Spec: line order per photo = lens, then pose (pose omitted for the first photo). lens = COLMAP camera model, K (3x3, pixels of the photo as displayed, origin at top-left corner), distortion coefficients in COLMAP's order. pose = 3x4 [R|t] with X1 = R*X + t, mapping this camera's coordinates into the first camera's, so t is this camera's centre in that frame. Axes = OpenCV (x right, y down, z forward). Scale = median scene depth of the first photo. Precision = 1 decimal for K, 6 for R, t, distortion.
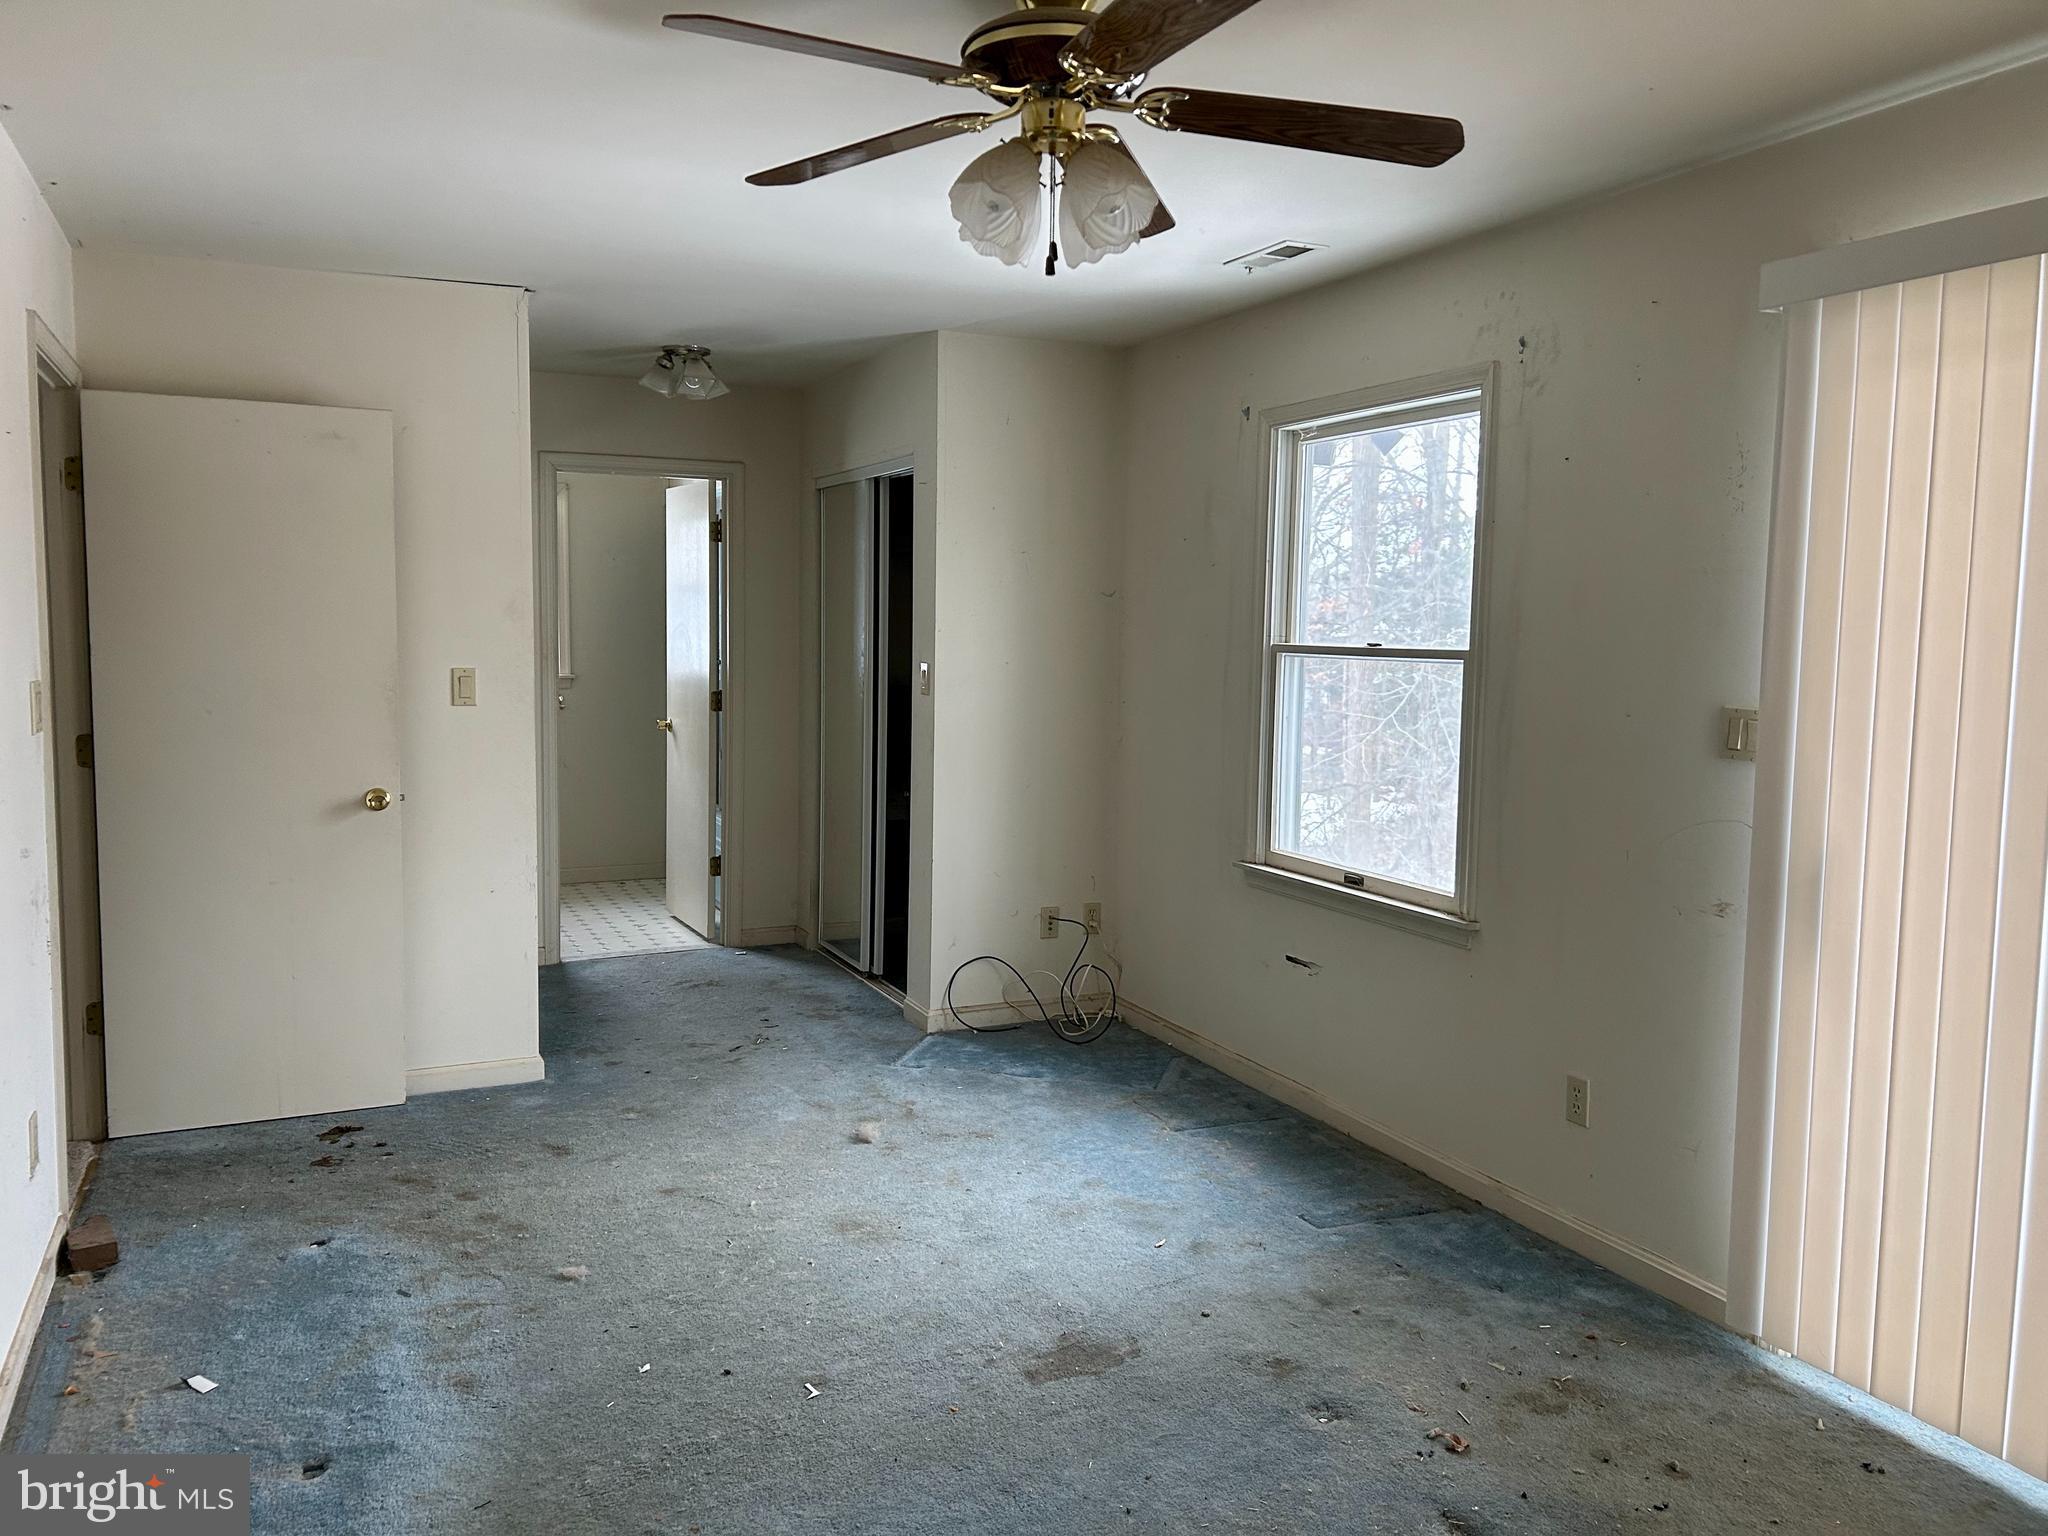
lens RADIAL K [[1562.8, 0, 1025.4], [0, 1562.8, 764.8], [0, 0, 1]] dist [0.057875, -0.015230]
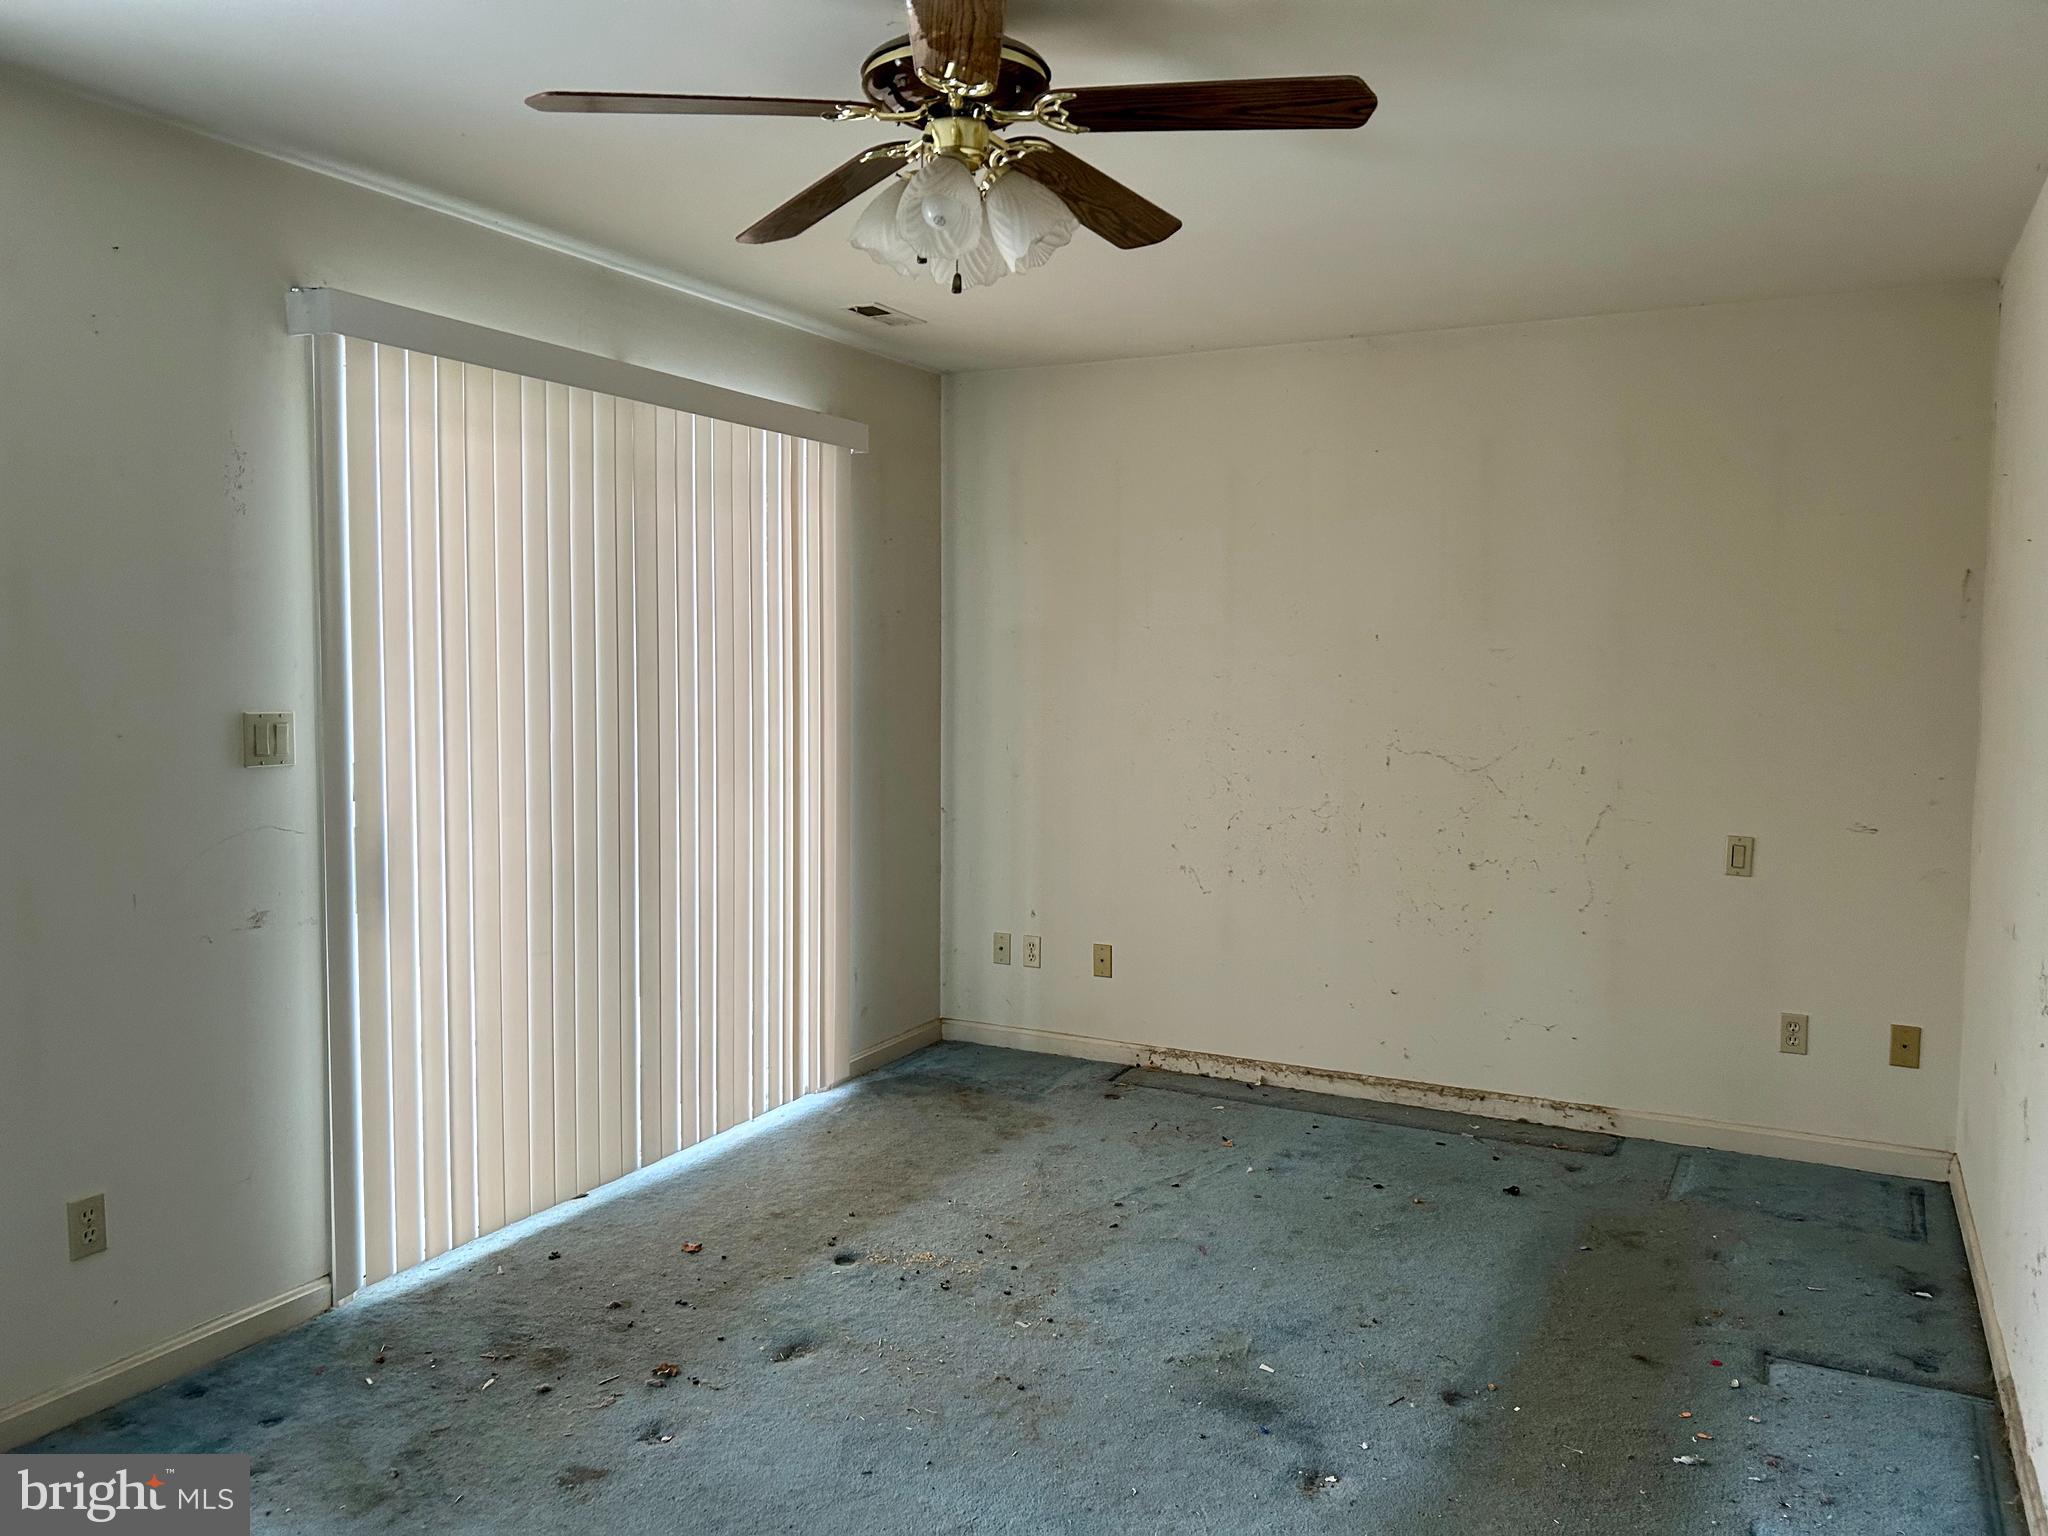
lens RADIAL K [[1562.8, 0, 1024.8], [0, 1562.8, 768.2], [0, 0, 1]] dist [0.057875, -0.015230]
pose [[-0.613621, -0.081599, 0.785373, -0.508002], [0.054960, 0.987820, 0.145574, -0.097777], [-0.787686, 0.132491, -0.601662, 0.995881]]
